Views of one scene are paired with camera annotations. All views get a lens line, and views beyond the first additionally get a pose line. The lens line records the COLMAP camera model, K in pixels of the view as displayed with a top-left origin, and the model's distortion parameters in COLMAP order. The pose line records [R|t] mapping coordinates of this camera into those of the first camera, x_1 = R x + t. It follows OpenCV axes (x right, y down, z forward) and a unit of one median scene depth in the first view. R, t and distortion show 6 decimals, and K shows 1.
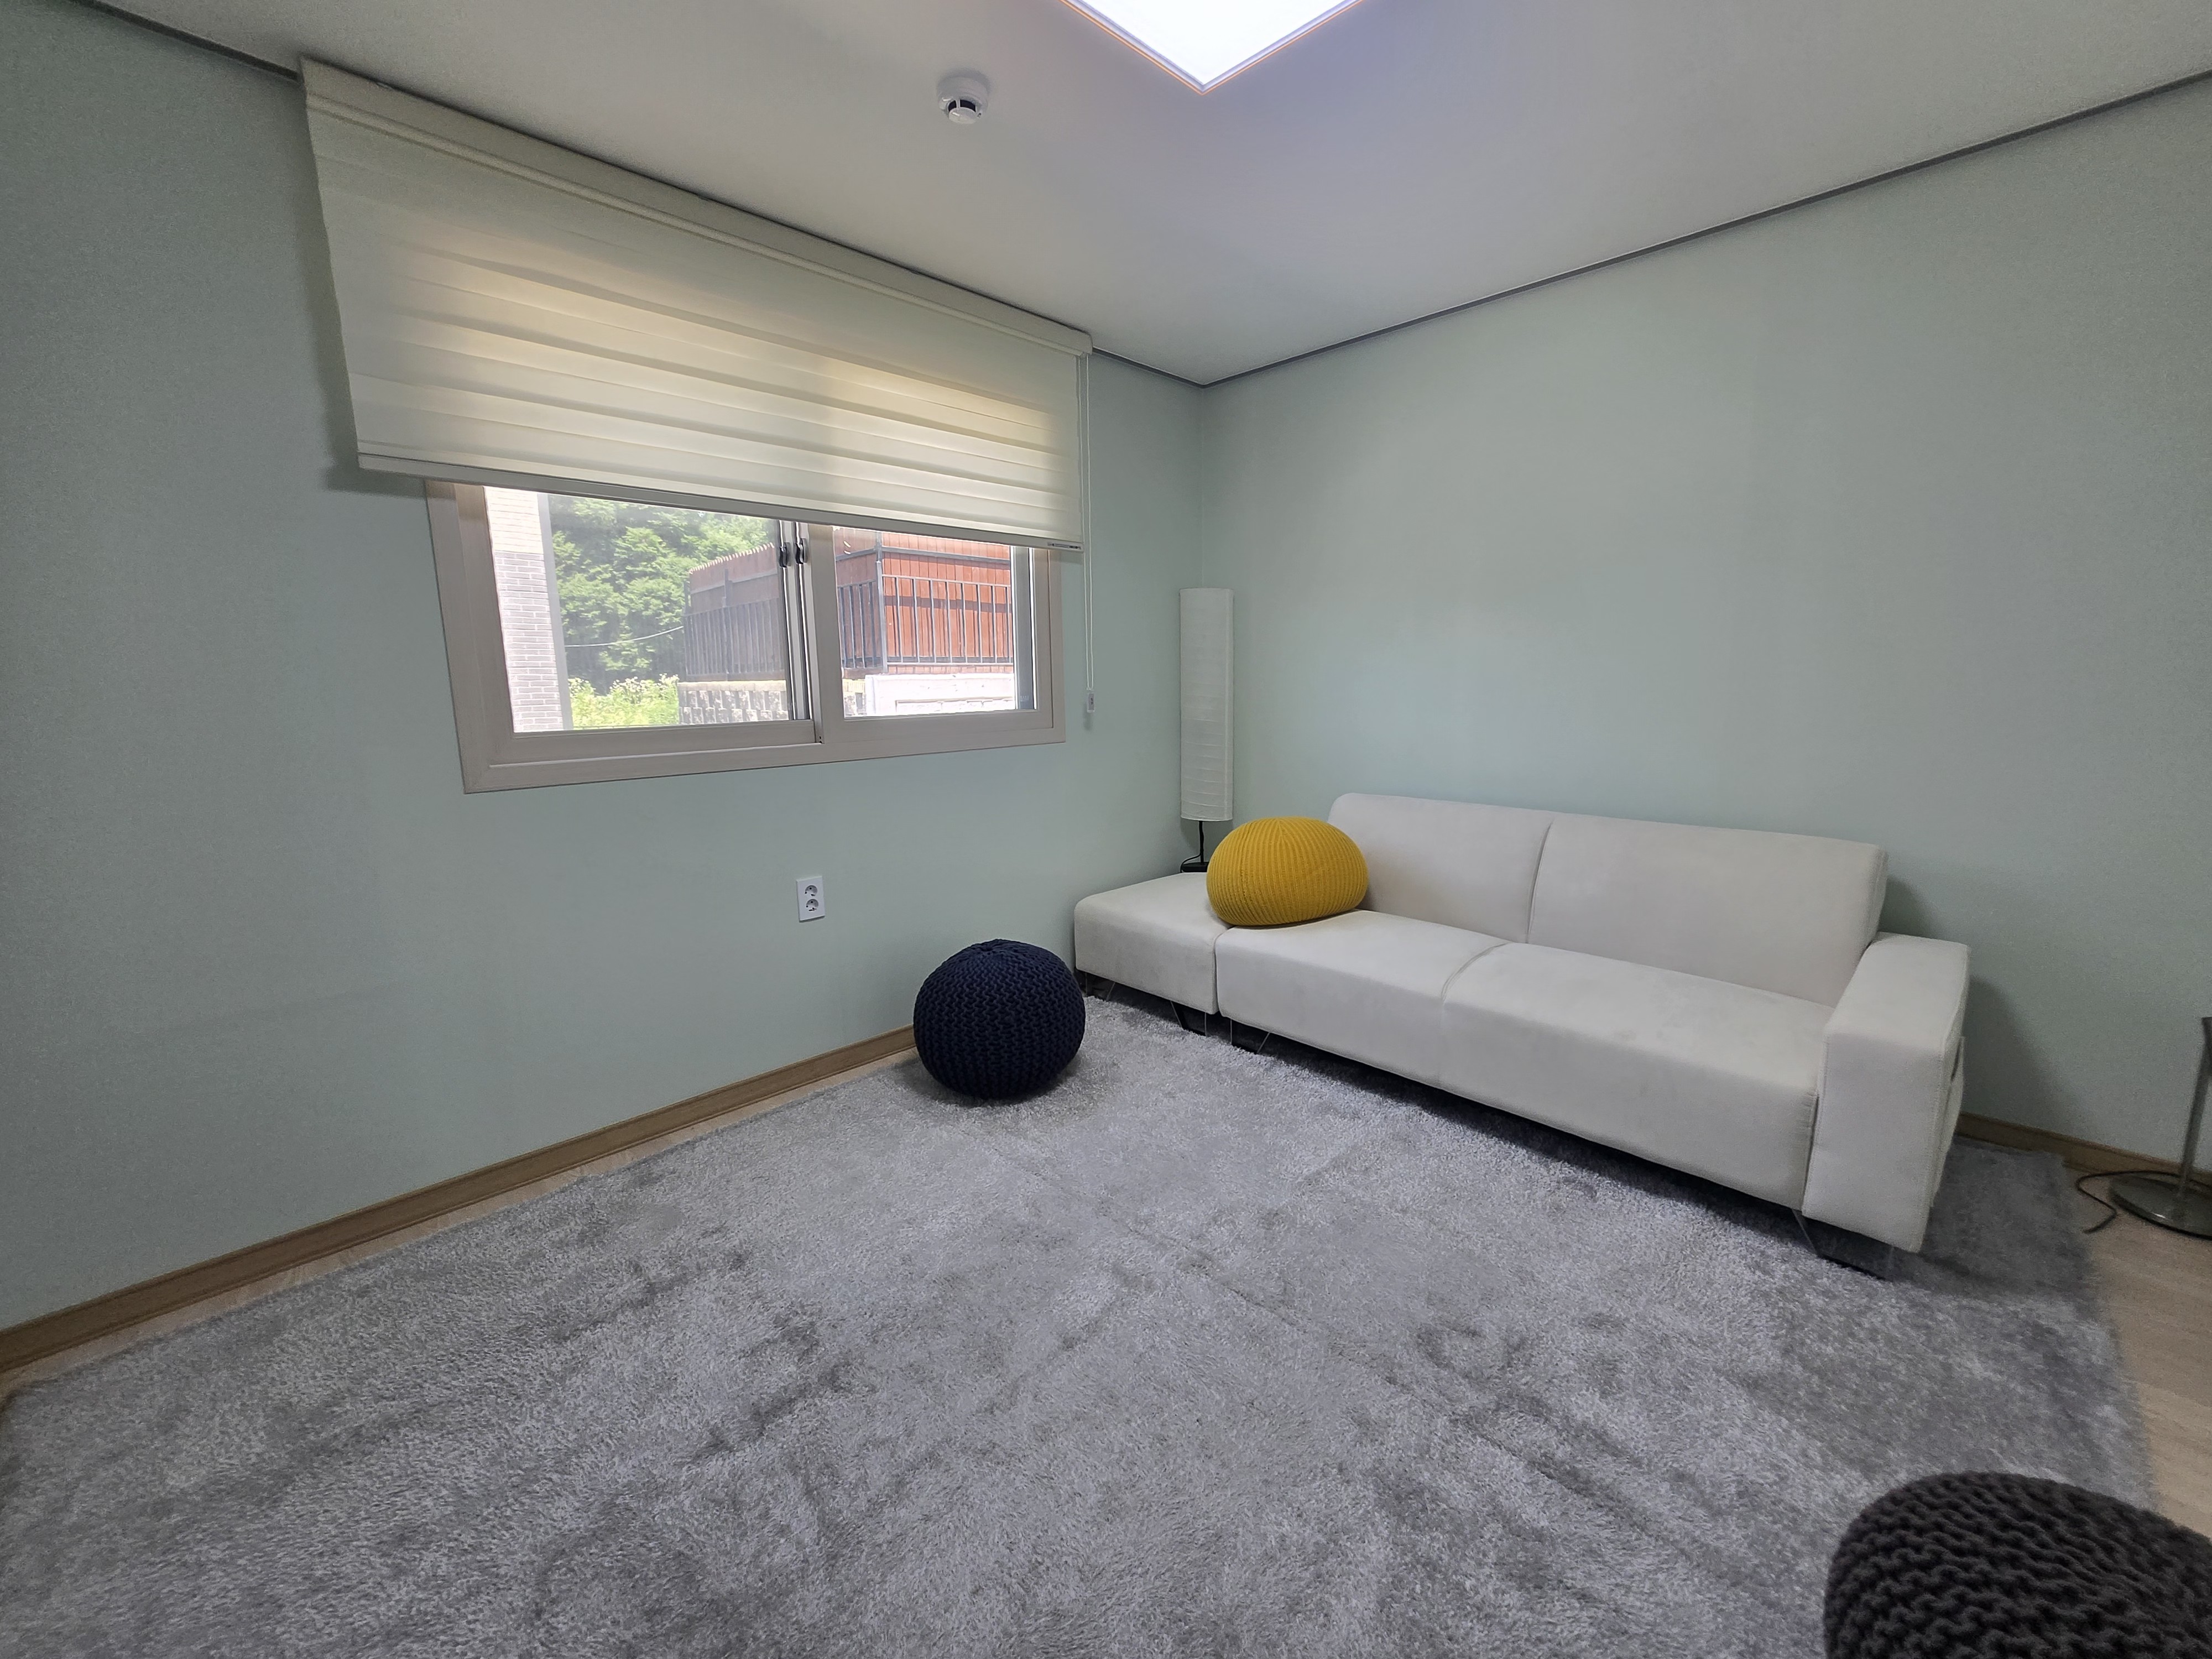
lens RADIAL K [[889.6, 0, 1124.9], [0, 889.6, 822.7], [0, 0, 1]] dist [-0.000136, 0.000332]
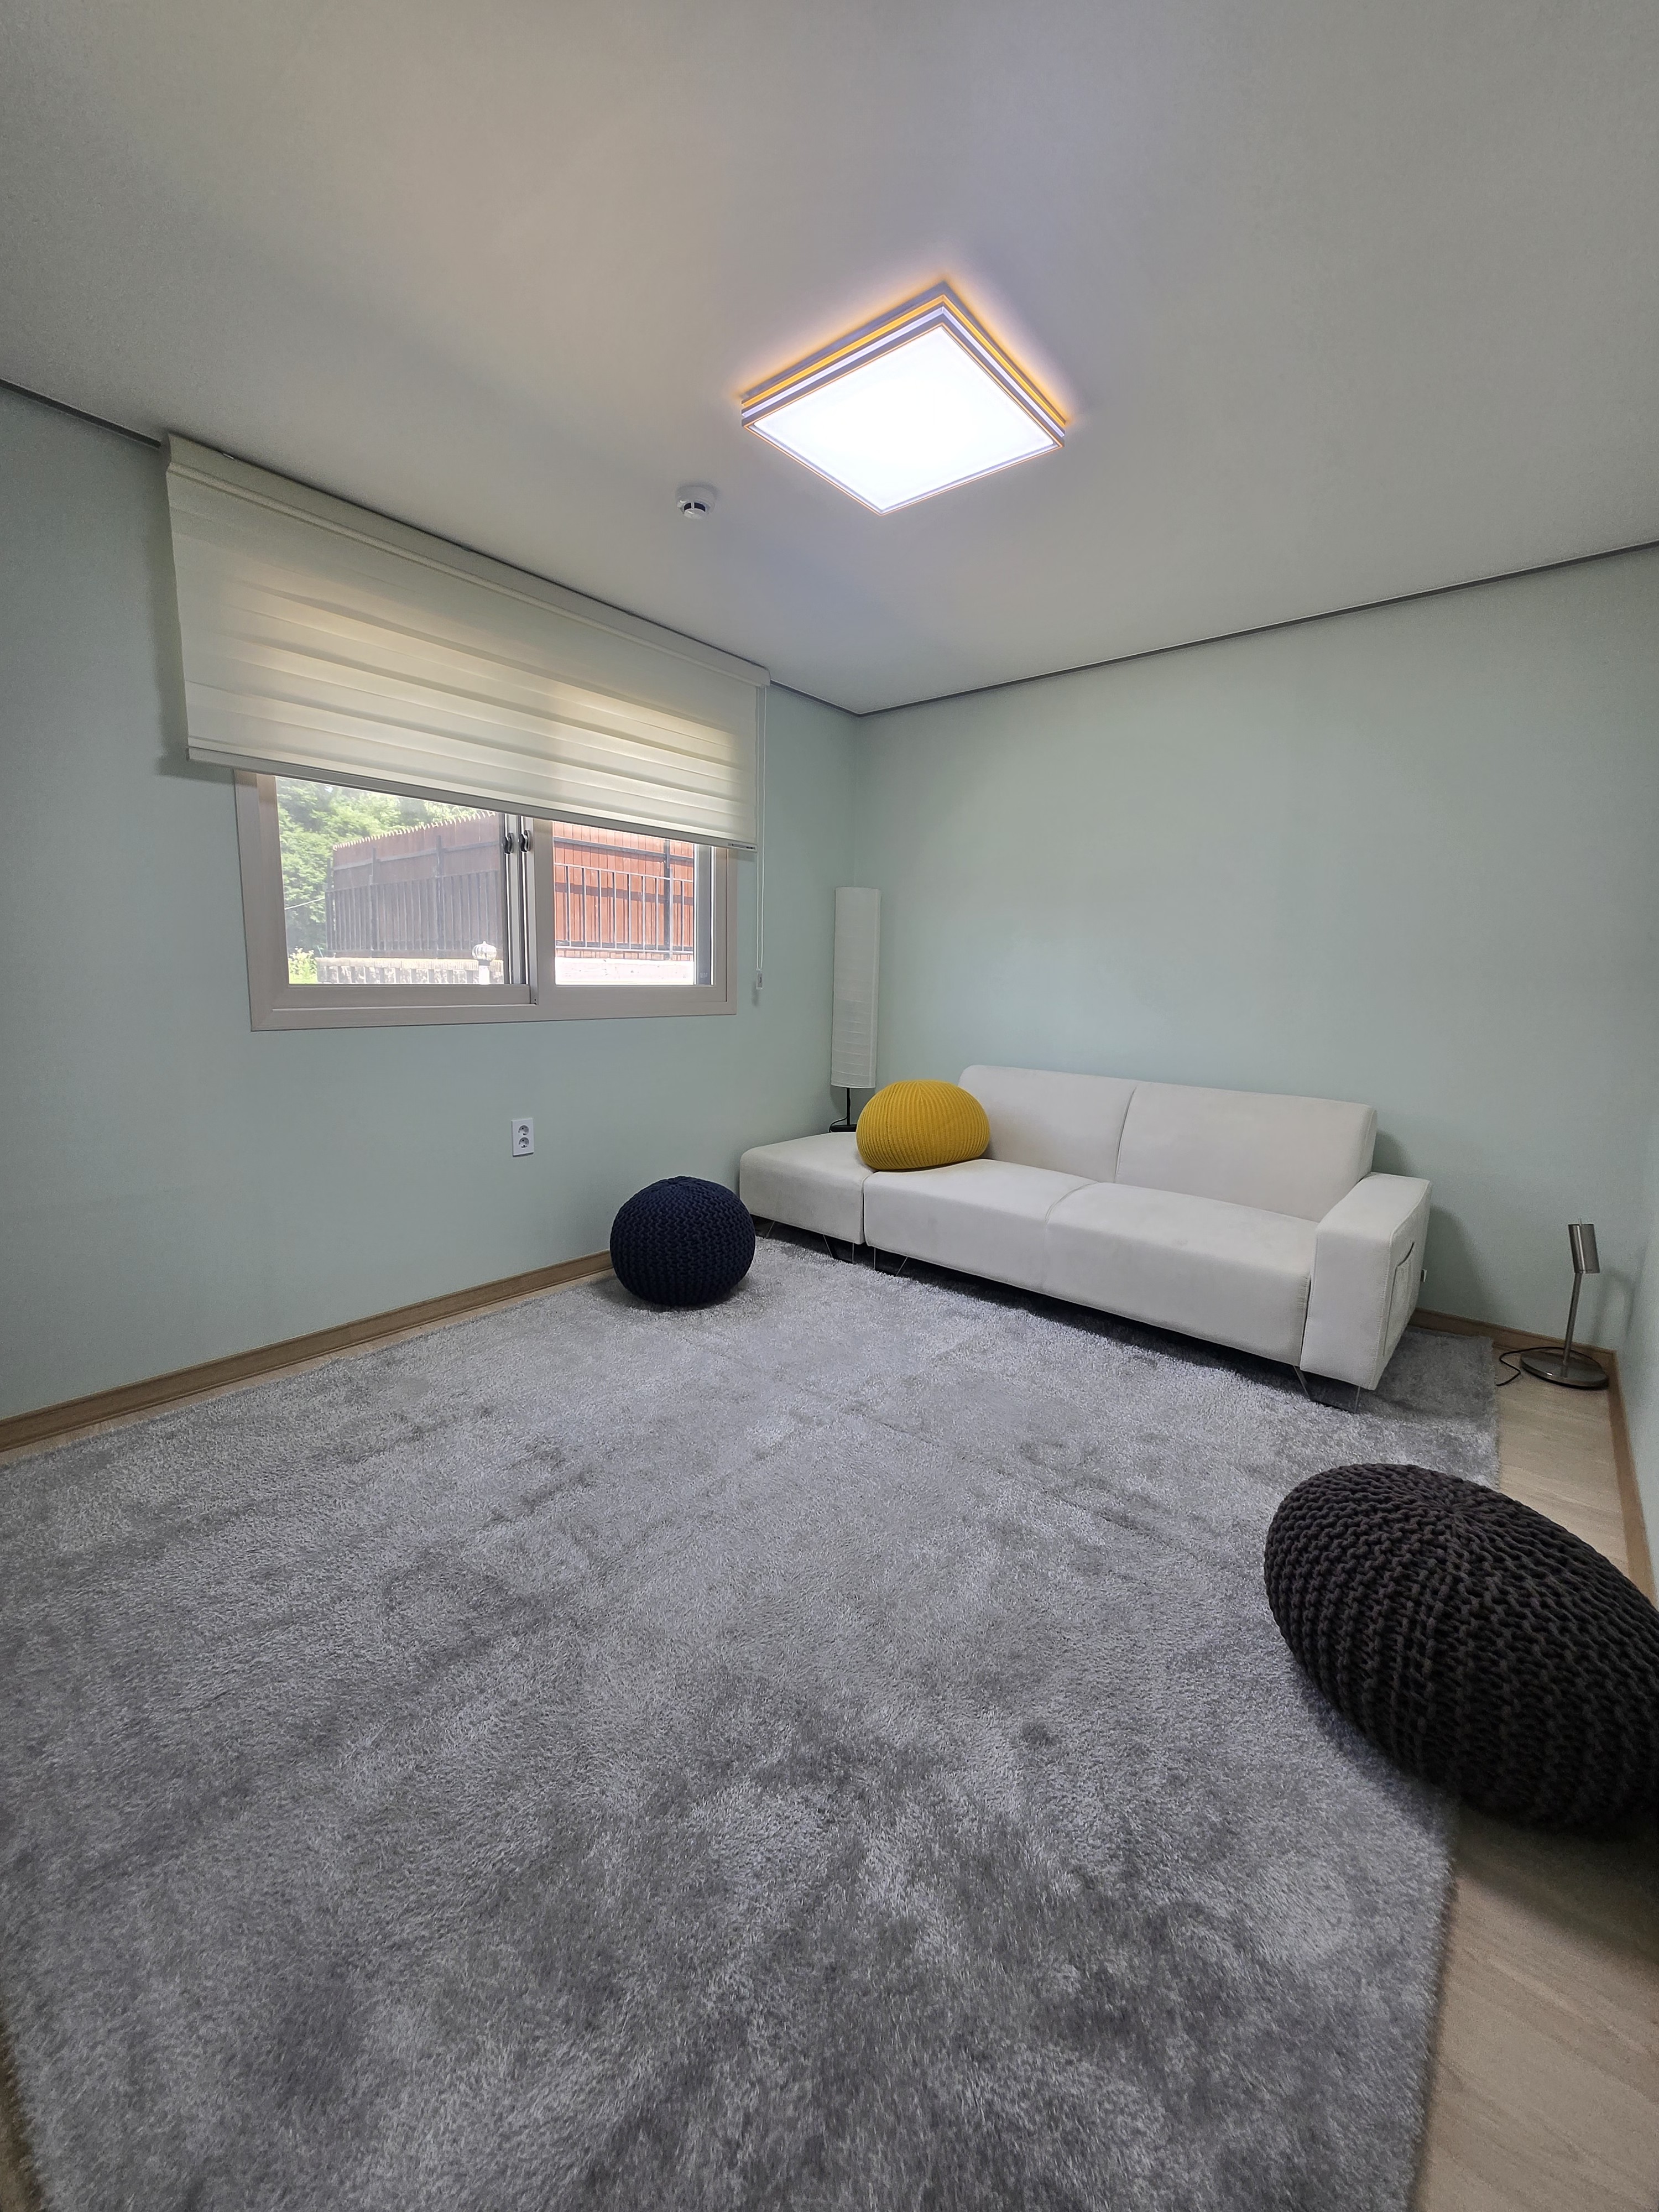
lens RADIAL K [[872.0, 0, 829.5], [0, 872.0, 1106.0], [0, 0, 1]] dist [-0.004231, 0.001935]
pose [[0.995929, 0.023923, 0.086904, -0.067359], [-0.023016, 0.999670, -0.011418, 0.062788], [-0.087149, 0.009372, 0.996151, -0.230254]]
